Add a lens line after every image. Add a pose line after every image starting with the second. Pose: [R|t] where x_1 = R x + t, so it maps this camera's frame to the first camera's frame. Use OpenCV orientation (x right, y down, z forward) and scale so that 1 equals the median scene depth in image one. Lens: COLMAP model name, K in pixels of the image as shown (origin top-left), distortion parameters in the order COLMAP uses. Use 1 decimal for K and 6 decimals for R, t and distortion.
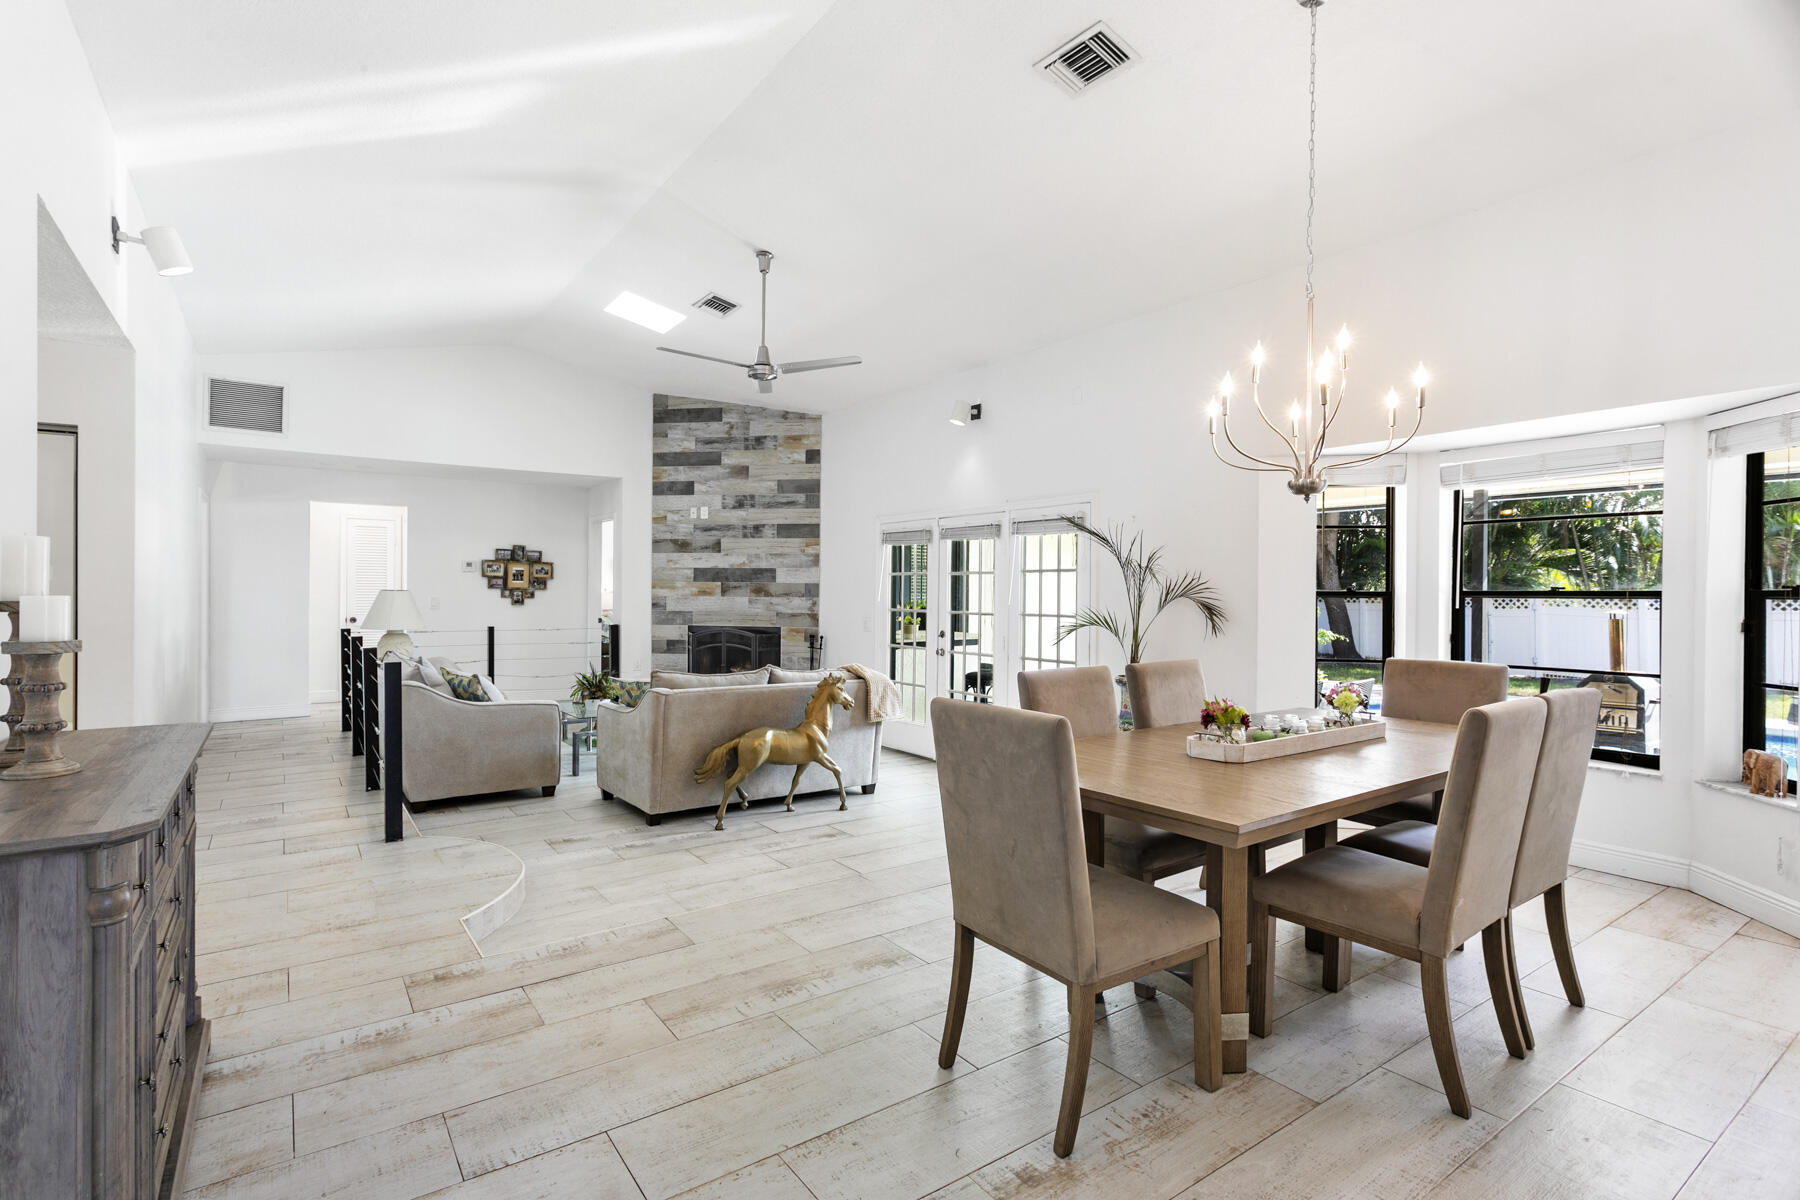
lens RADIAL K [[868.9, 0, 889.7], [0, 868.9, 599.5], [0, 0, 1]] dist [-0.001881, 0.004106]
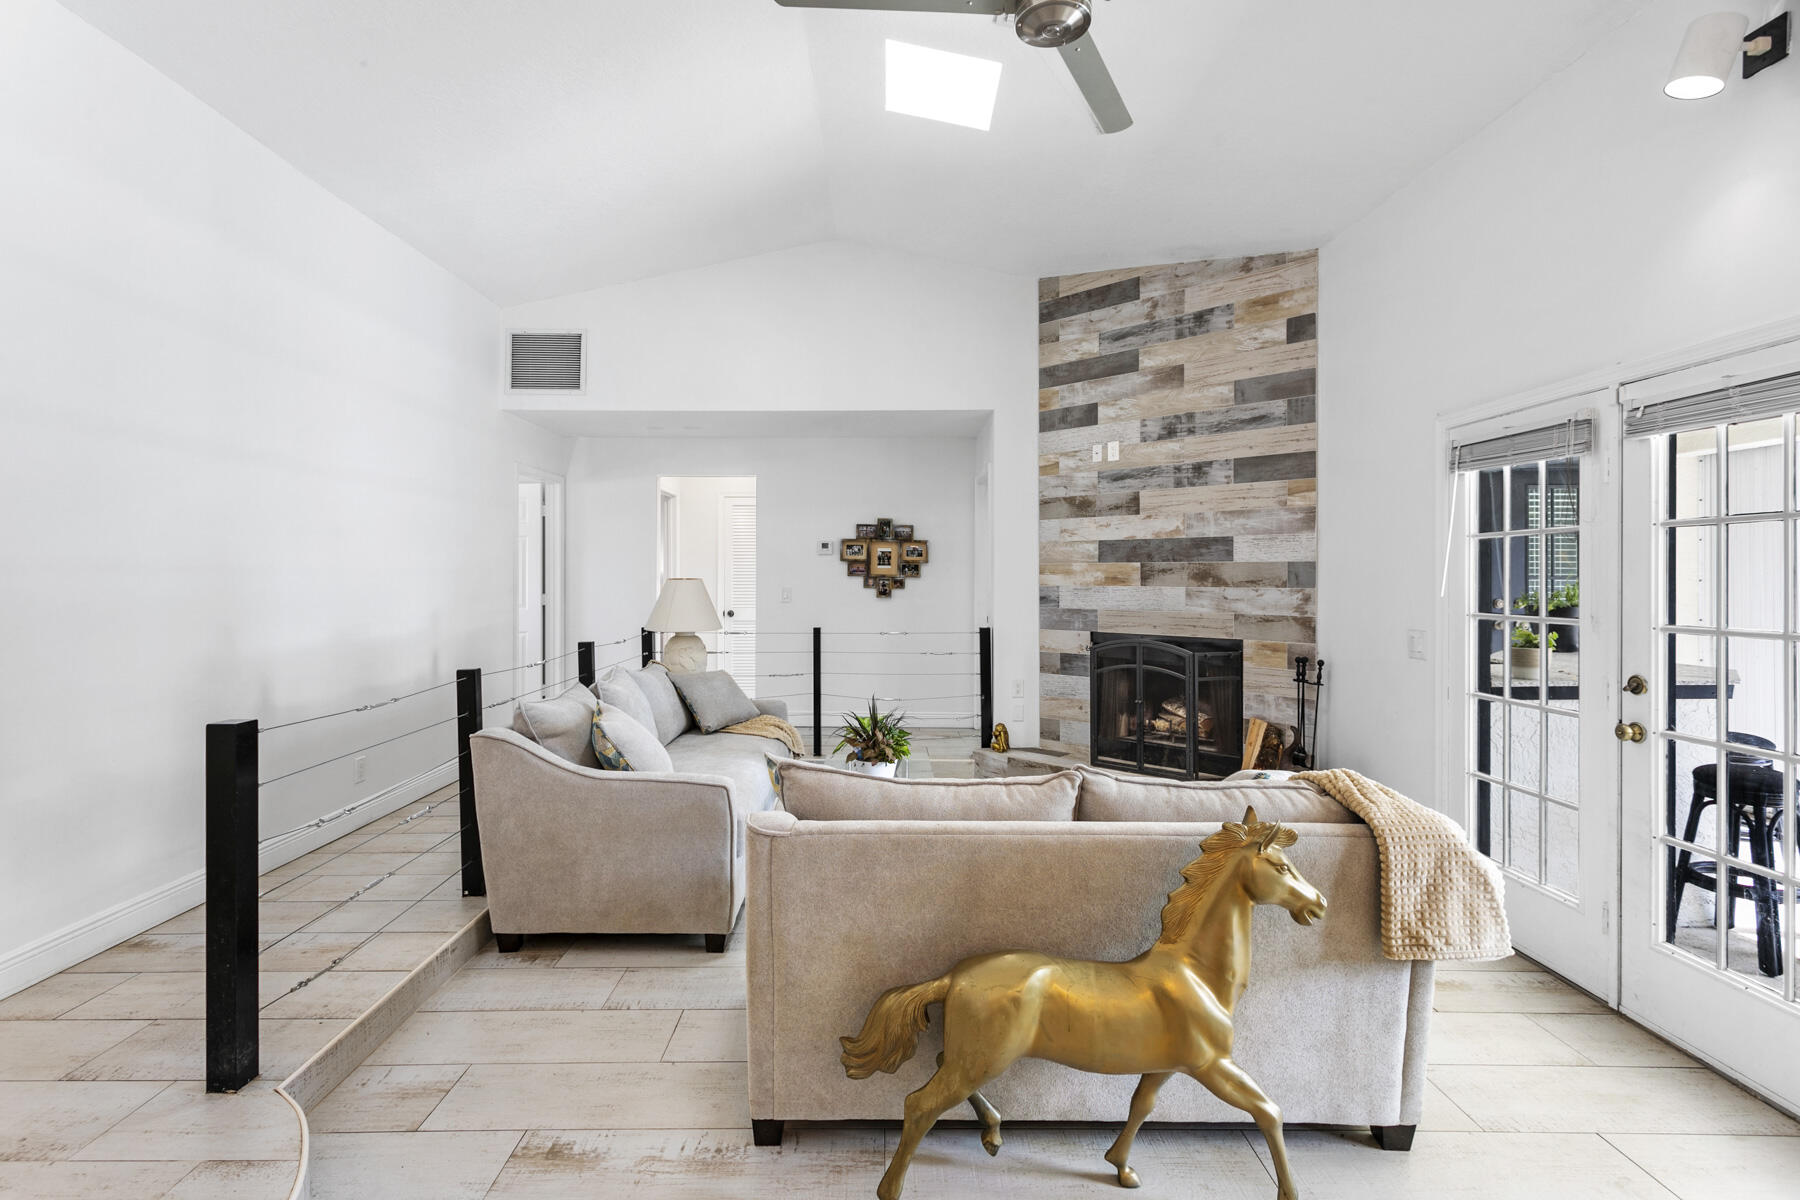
lens RADIAL K [[868.9, 0, 882.0], [0, 868.9, 572.5], [0, 0, 1]] dist [-0.001881, 0.004106]
pose [[0.817582, -0.010577, -0.575715, 0.010267], [0.000378, 0.999841, -0.017833, -0.002825], [0.575812, 0.014363, 0.817456, 0.509340]]
